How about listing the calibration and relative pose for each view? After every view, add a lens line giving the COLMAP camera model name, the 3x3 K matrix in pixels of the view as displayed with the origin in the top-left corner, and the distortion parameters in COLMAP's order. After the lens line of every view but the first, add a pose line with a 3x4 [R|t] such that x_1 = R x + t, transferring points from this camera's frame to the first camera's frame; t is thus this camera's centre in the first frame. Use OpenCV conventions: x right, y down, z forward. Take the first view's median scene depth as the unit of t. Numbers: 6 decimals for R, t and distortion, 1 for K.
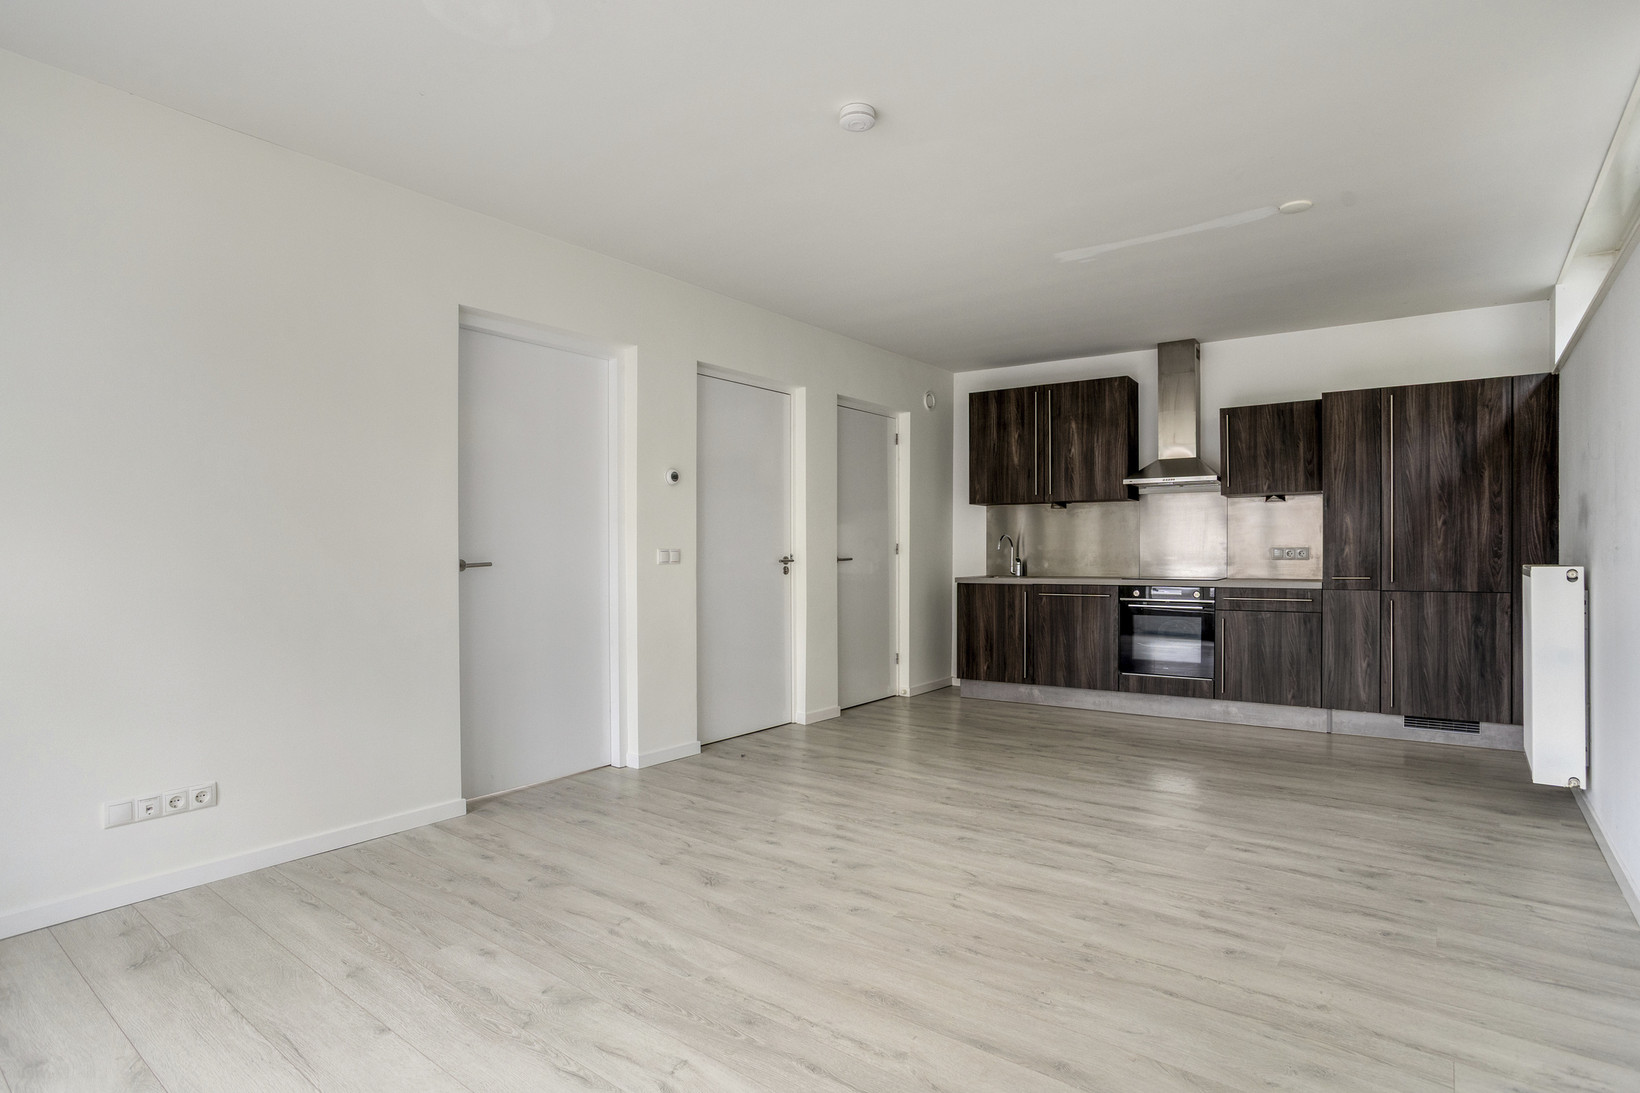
lens RADIAL K [[823.2, 0, 823.8], [0, 823.2, 541.4], [0, 0, 1]] dist [-0.063625, 0.035301]
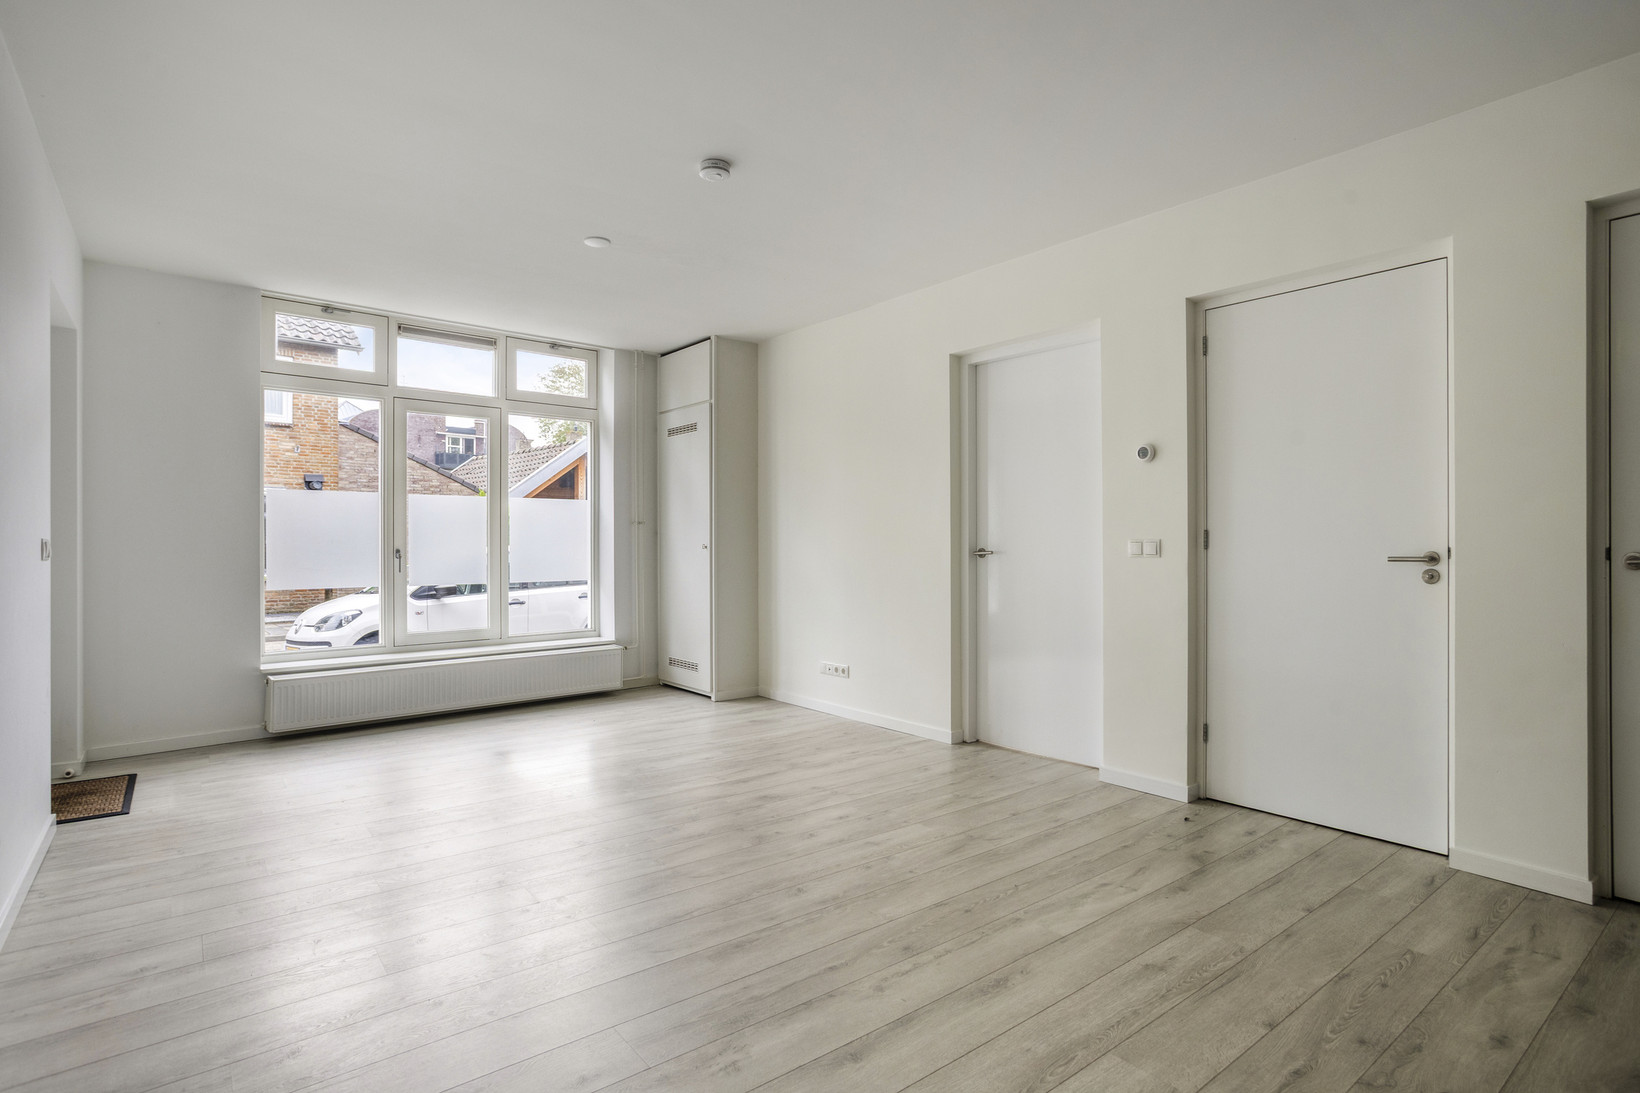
lens RADIAL K [[823.2, 0, 823.8], [0, 823.2, 541.4], [0, 0, 1]] dist [-0.063625, 0.035301]
pose [[-0.232831, 0.004261, -0.972508, 0.689977], [0.014223, 0.999898, 0.000976, 0.006434], [0.972413, -0.013604, -0.232868, 0.871226]]
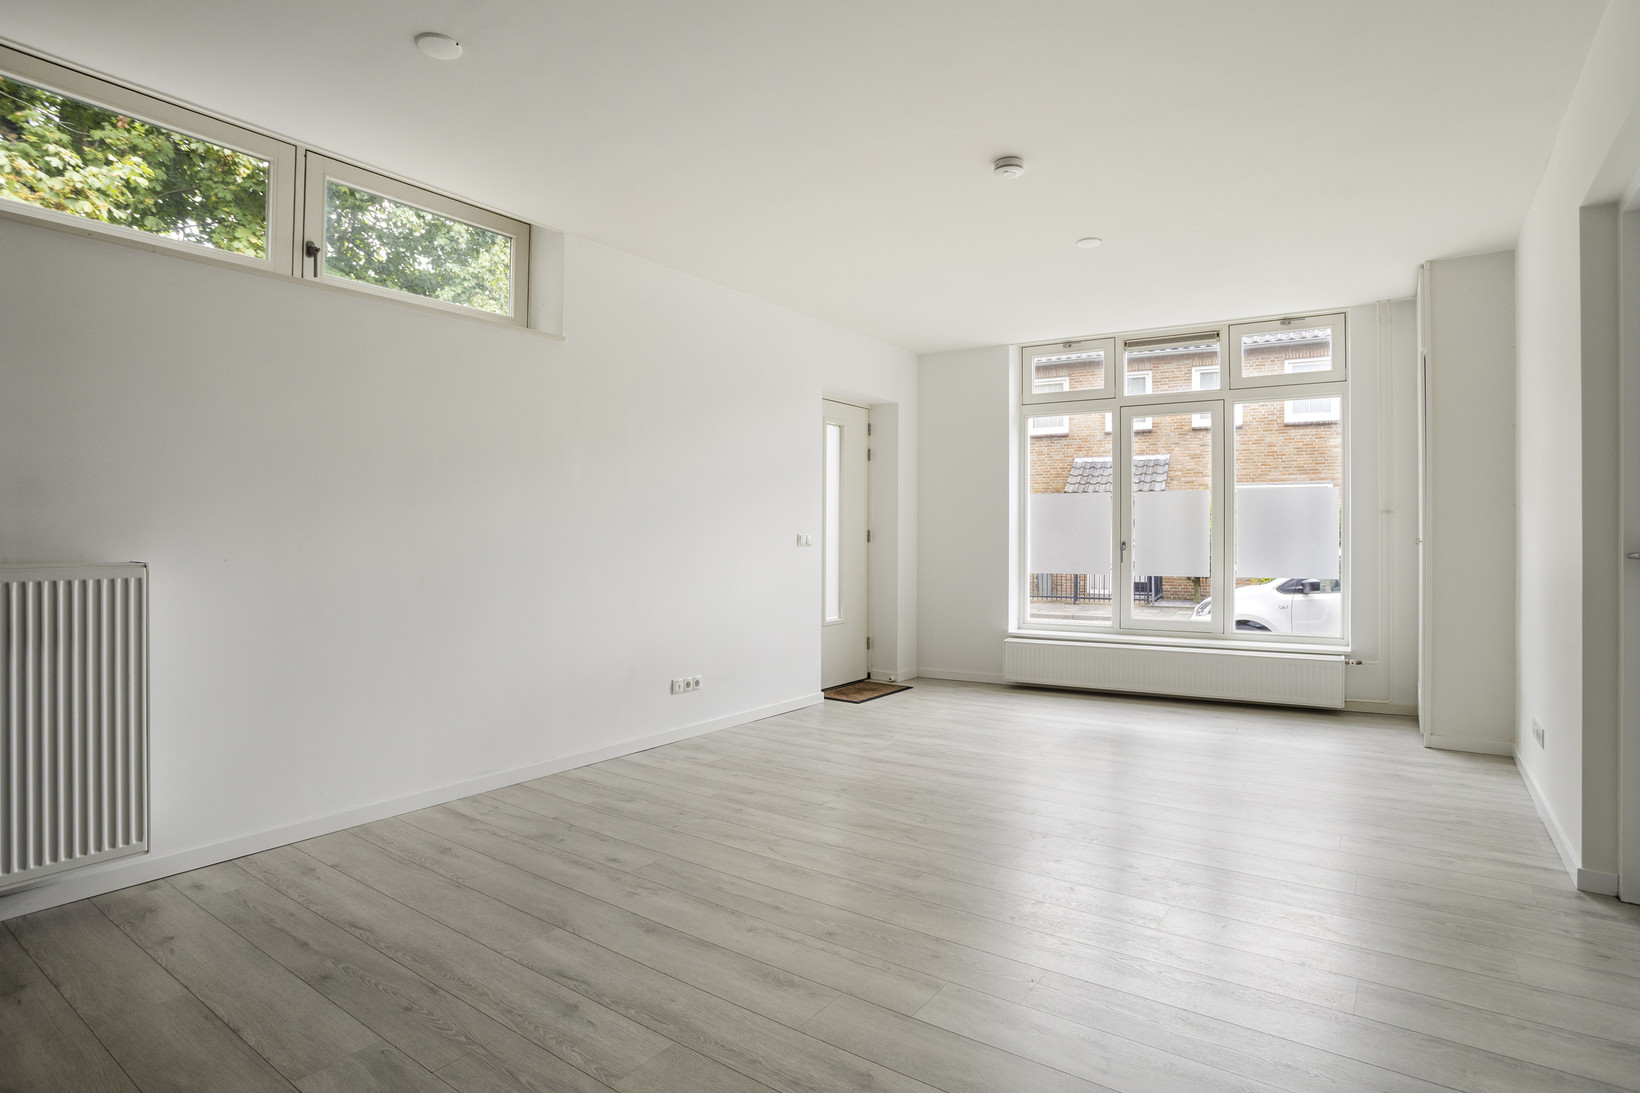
lens RADIAL K [[841.3, 0, 849.2], [0, 841.3, 520.2], [0, 0, 1]] dist [-0.061254, 0.000272]
pose [[-0.997679, 0.004801, -0.067926, 0.210999], [0.006954, 0.999480, -0.031495, 0.014647], [0.067739, -0.031894, -0.997193, 1.334405]]
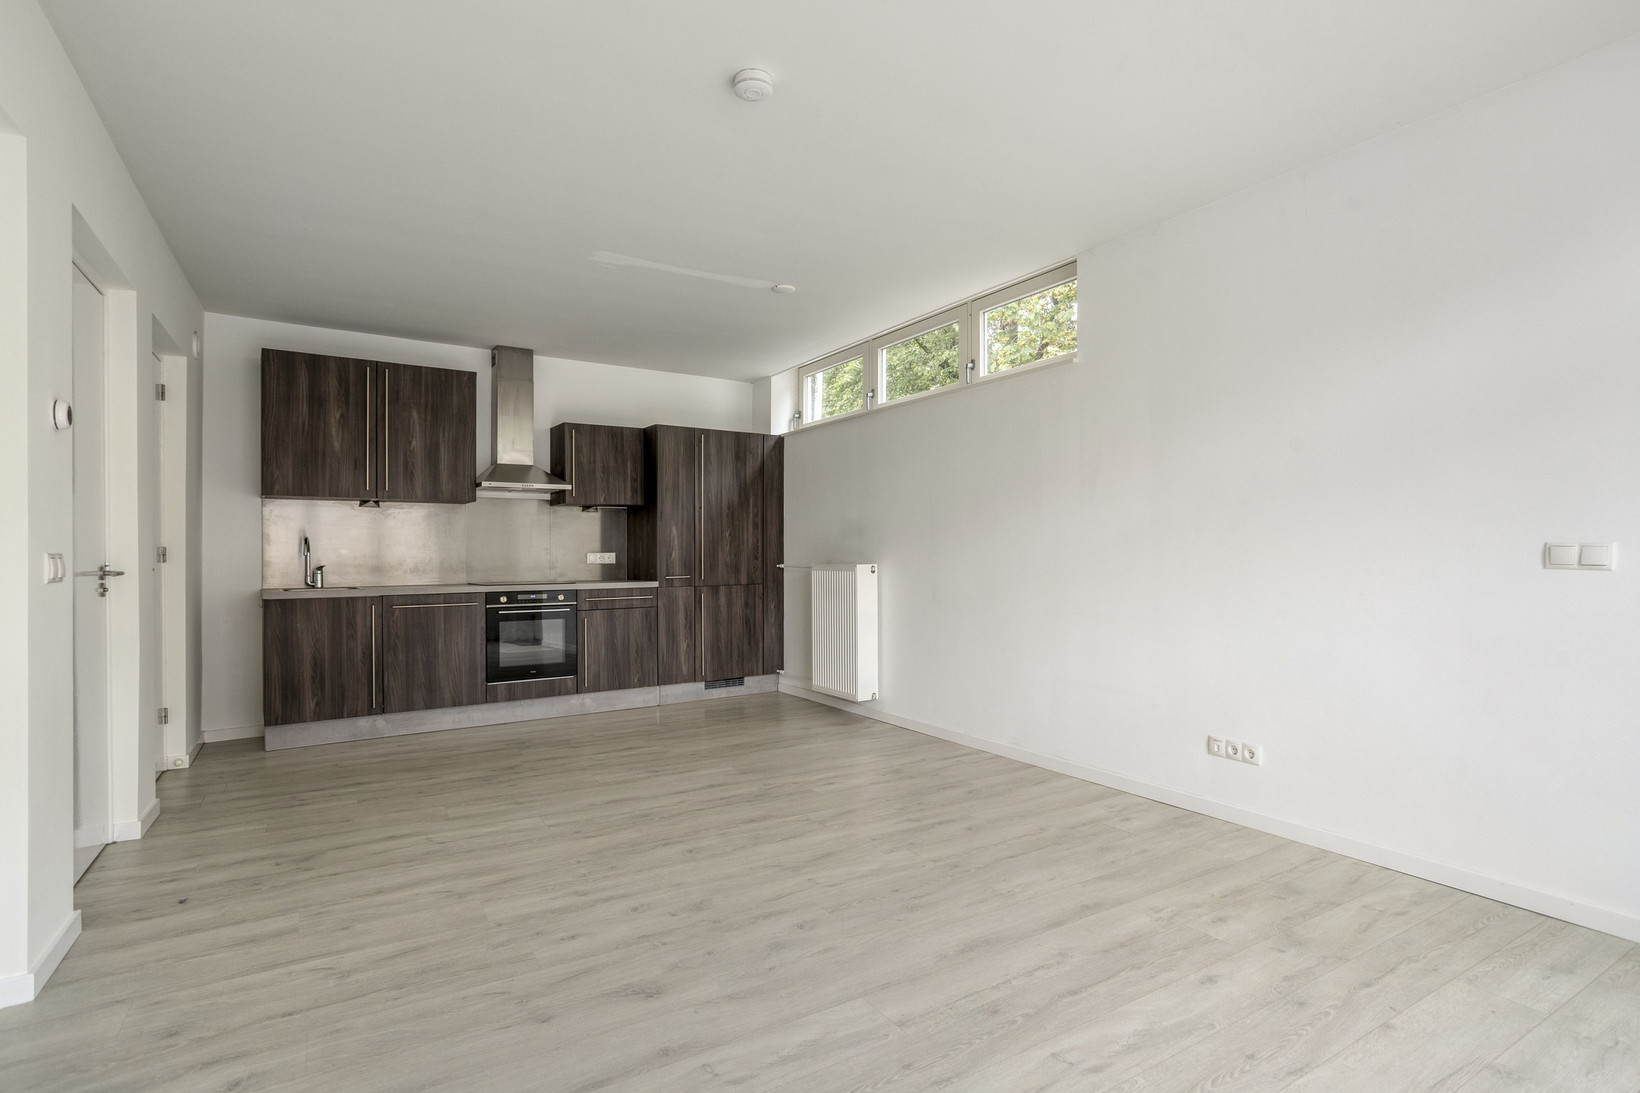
lens RADIAL K [[828.7, 0, 820.9], [0, 828.7, 554.9], [0, 0, 1]] dist [-0.062304, 0.036217]
pose [[0.352623, -0.001251, 0.935765, -0.491521], [-0.005901, 0.999976, 0.003561, 0.005535], [-0.935747, -0.006778, 0.352607, 0.365978]]
